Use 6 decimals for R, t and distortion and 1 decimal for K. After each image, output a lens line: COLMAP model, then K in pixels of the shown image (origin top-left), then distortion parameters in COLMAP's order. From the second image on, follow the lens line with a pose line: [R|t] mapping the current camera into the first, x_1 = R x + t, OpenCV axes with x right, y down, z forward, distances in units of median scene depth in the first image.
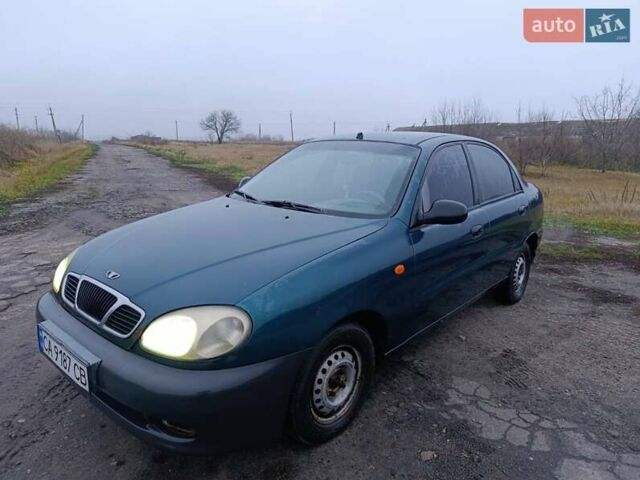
lens RADIAL K [[432.8, 0, 318.5], [0, 432.8, 241.6], [0, 0, 1]] dist [0.021846, -0.032013]
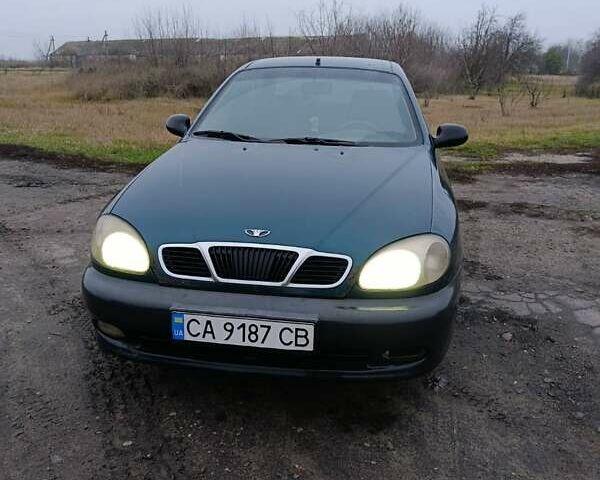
lens RADIAL K [[532.8, 0, 300.8], [0, 532.8, 247.4], [0, 0, 1]] dist [0.078319, -0.147200]
pose [[0.845797, -0.179336, 0.502461, -0.722695], [0.124789, 0.982185, 0.140498, -0.026054], [-0.518706, -0.056131, 0.853108, 0.025420]]
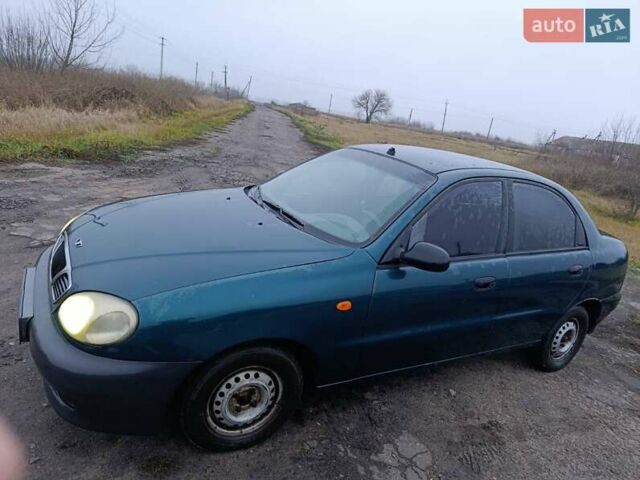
lens RADIAL K [[432.8, 0, 320.8], [0, 432.8, 248.4], [0, 0, 1]] dist [0.021846, -0.032013]
pose [[0.937062, 0.232213, -0.260752, 0.302968], [-0.218658, 0.972495, 0.080267, -0.102818], [0.272219, -0.018199, 0.962063, 0.078321]]
